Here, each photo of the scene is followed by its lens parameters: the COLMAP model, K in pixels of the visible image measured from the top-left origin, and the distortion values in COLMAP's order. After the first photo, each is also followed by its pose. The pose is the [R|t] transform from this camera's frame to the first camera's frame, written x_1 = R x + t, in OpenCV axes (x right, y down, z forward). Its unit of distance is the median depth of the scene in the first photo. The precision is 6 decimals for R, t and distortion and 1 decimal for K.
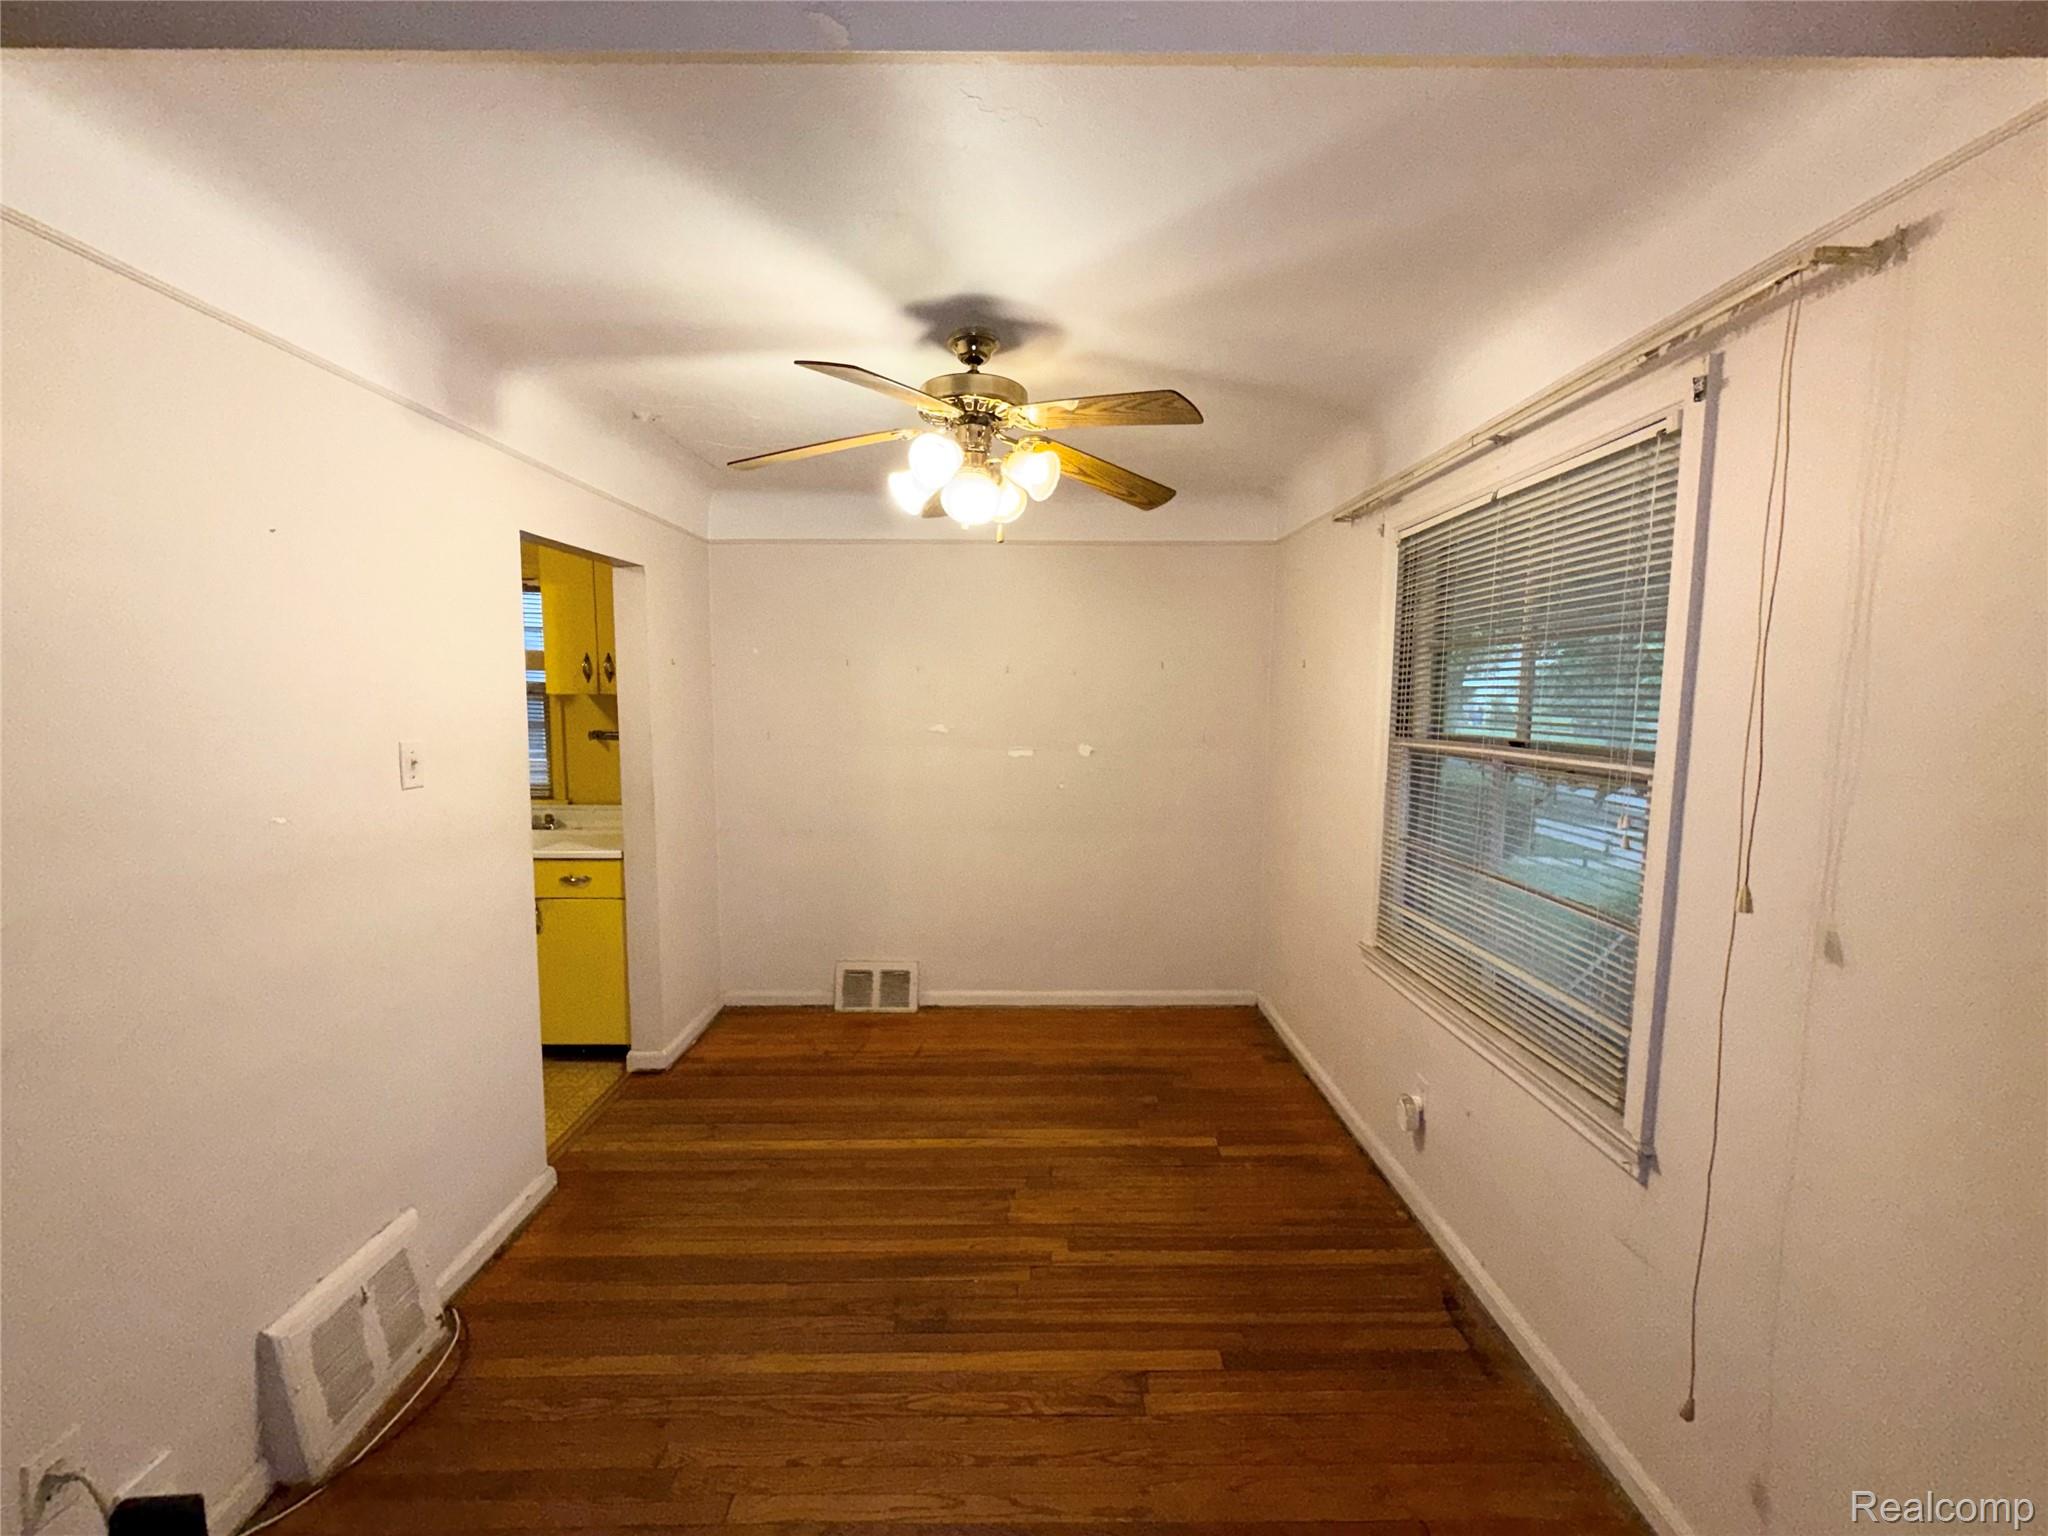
lens RADIAL K [[818.3, 0, 1027.4], [0, 818.3, 770.3], [0, 0, 1]] dist [-0.001122, 0.000342]
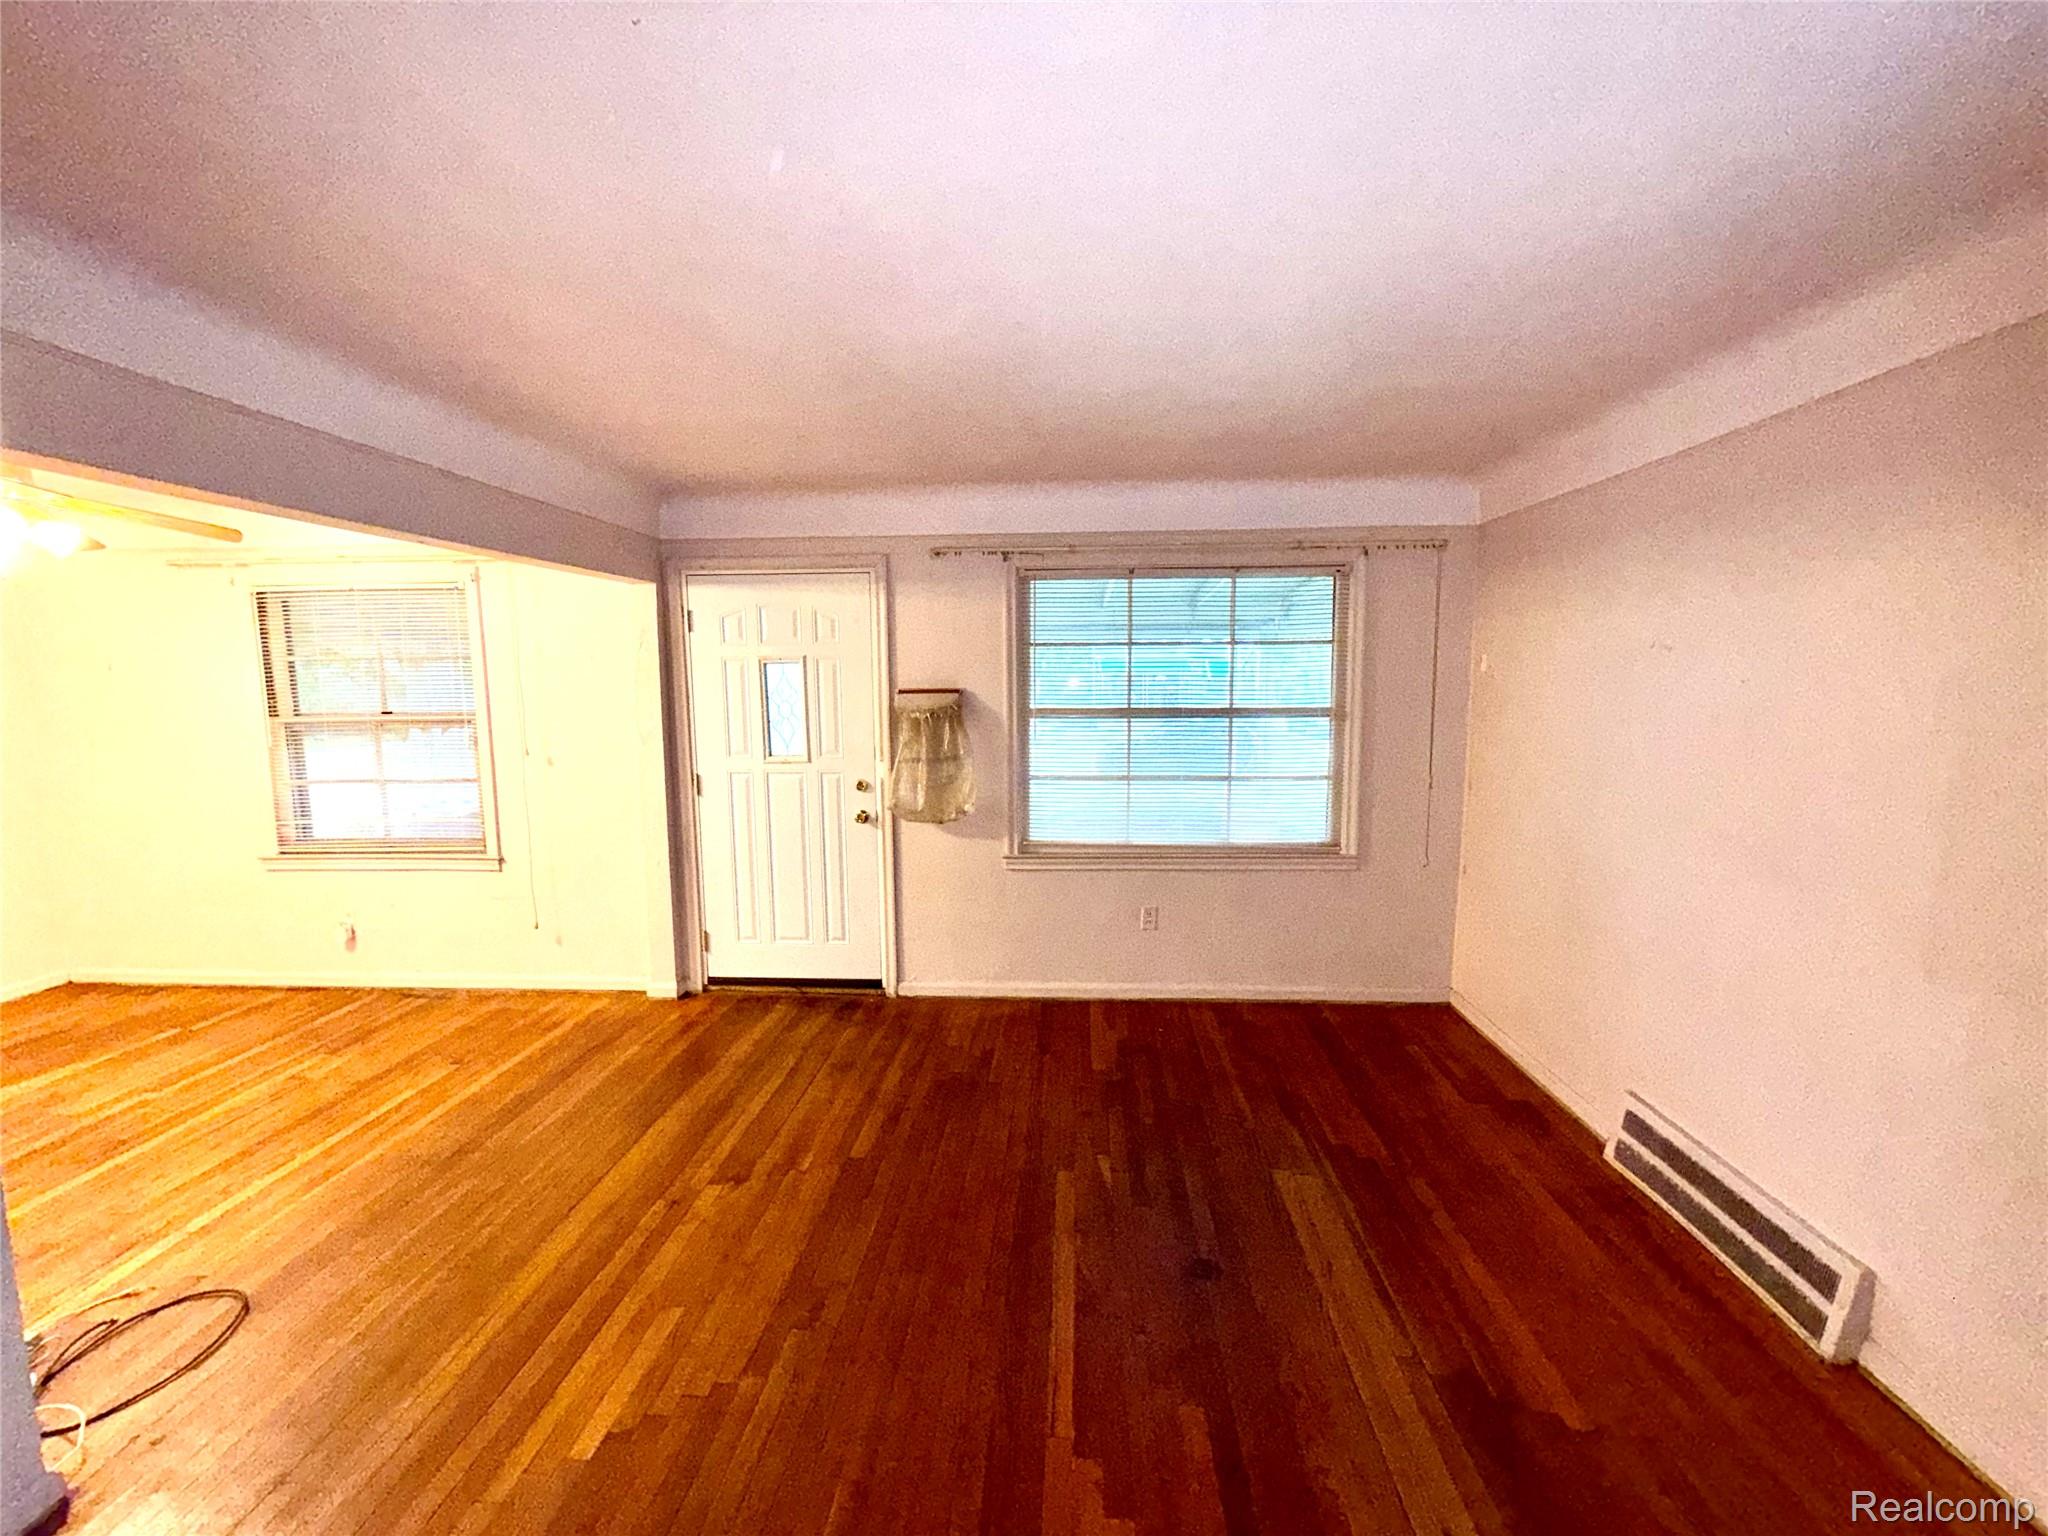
lens RADIAL K [[818.3, 0, 1027.4], [0, 818.3, 770.3], [0, 0, 1]] dist [-0.001122, 0.000342]
pose [[0.077052, -0.119366, 0.989856, -1.339338], [0.104617, 0.988295, 0.111034, 0.051720], [-0.991523, 0.095000, 0.088638, -0.756881]]
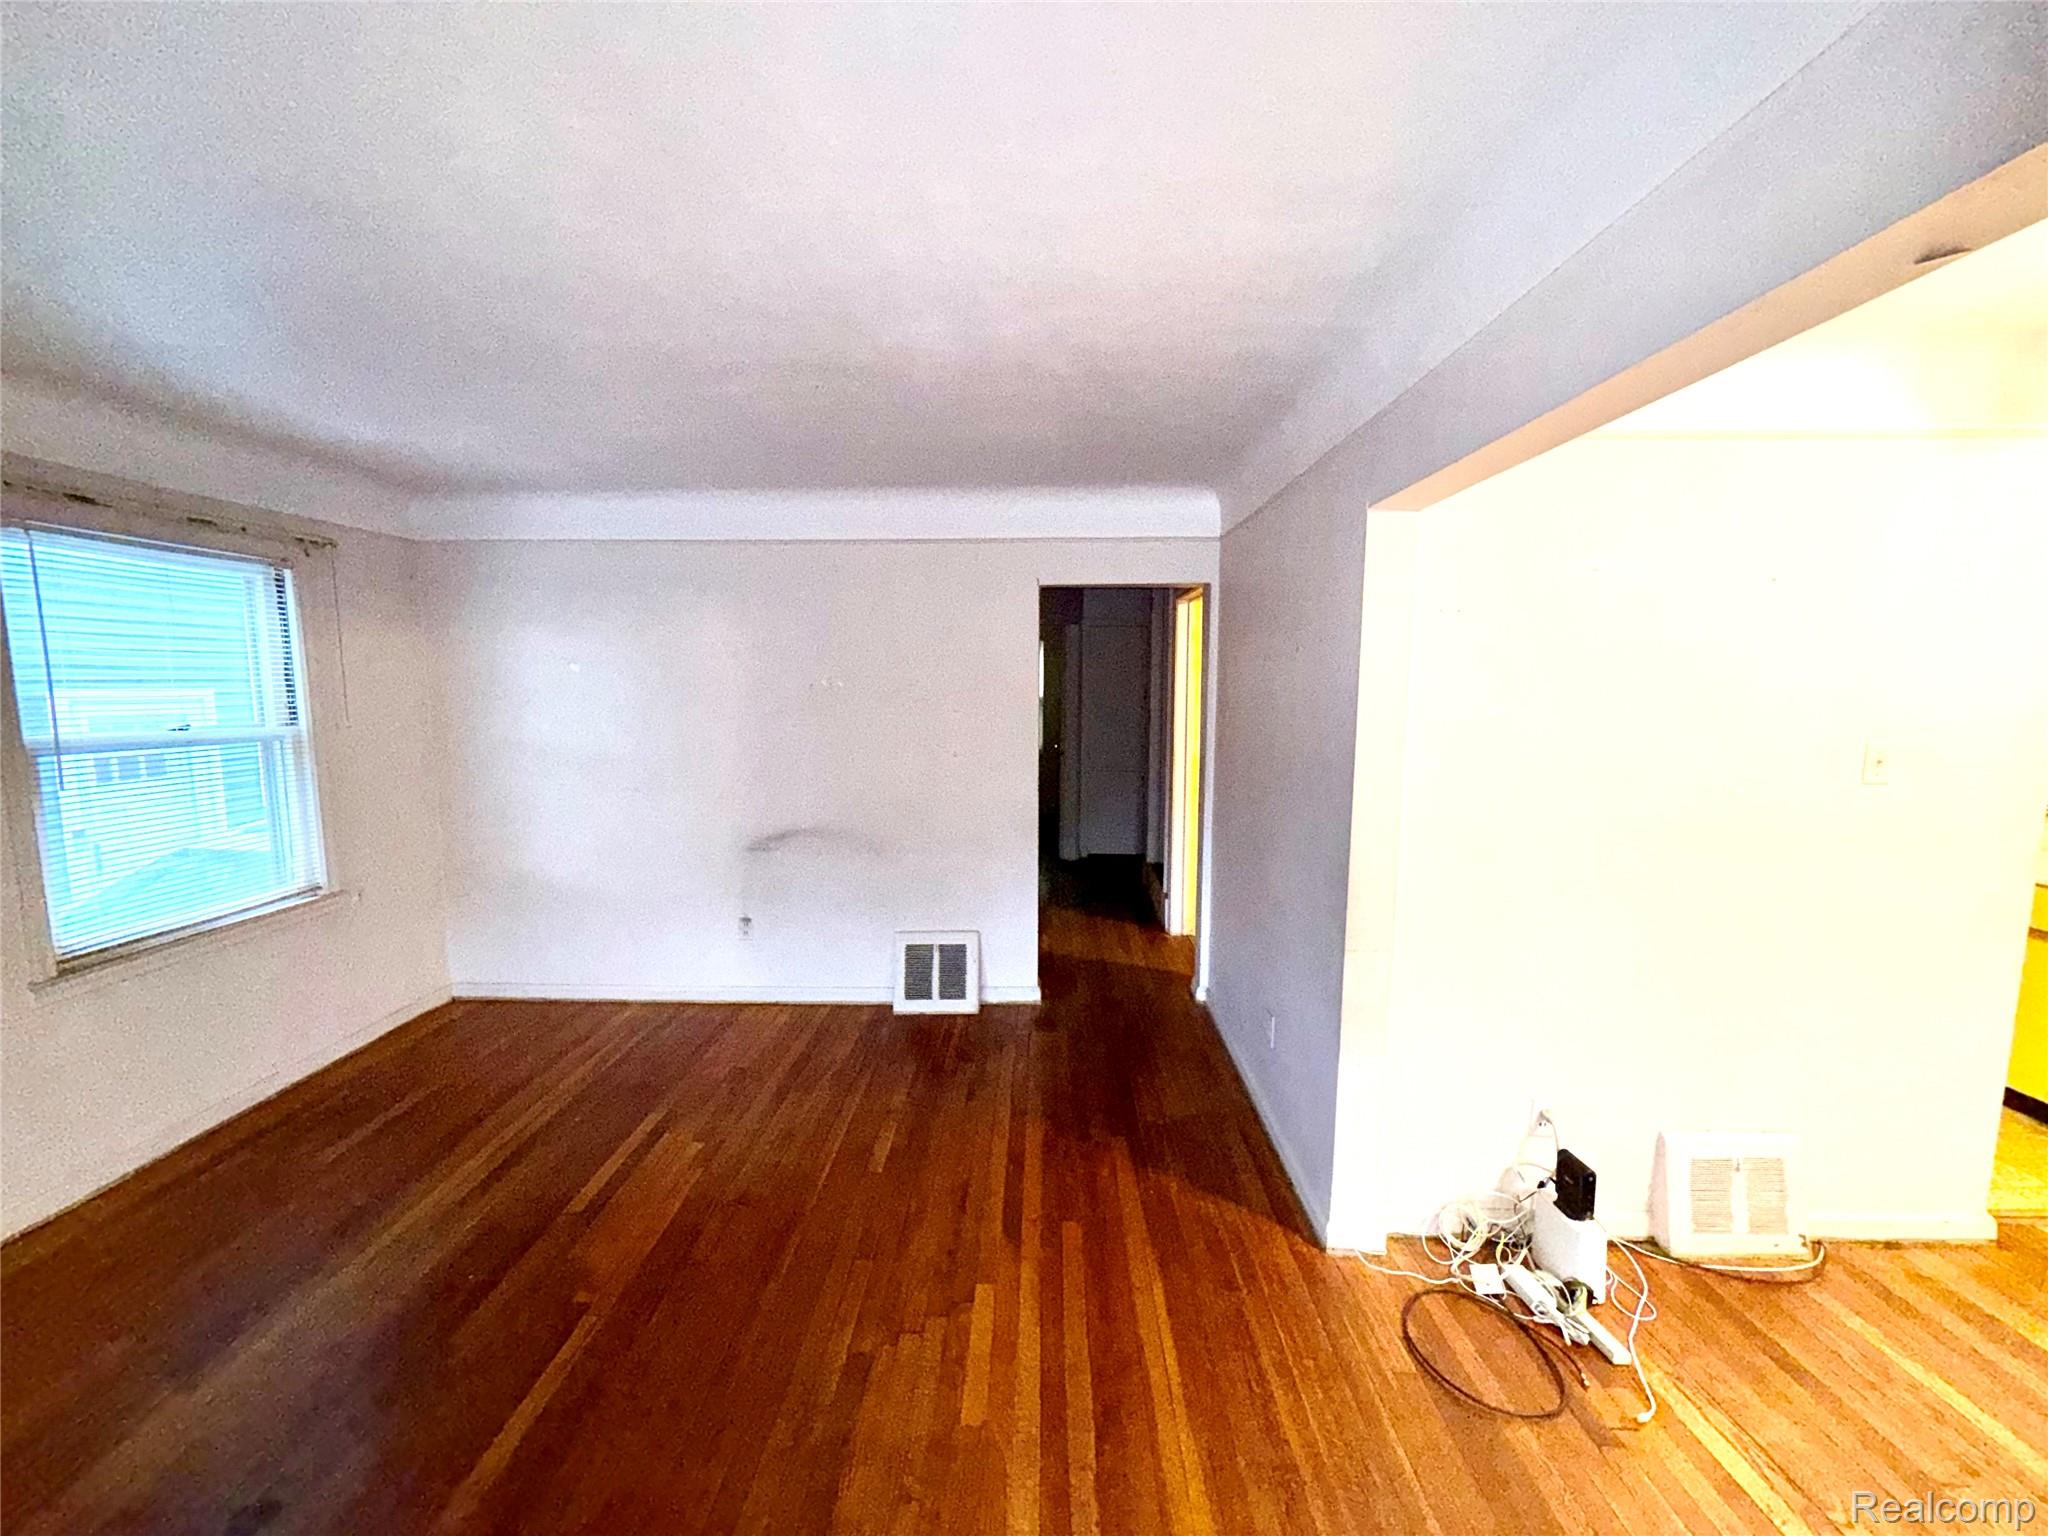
lens RADIAL K [[818.3, 0, 1027.4], [0, 818.3, 770.3], [0, 0, 1]] dist [-0.001122, 0.000342]
pose [[-0.015948, 0.115631, -0.993164, 0.384231], [-0.095777, 0.988546, 0.116631, -0.016146], [0.995275, 0.096982, -0.004691, -0.158433]]
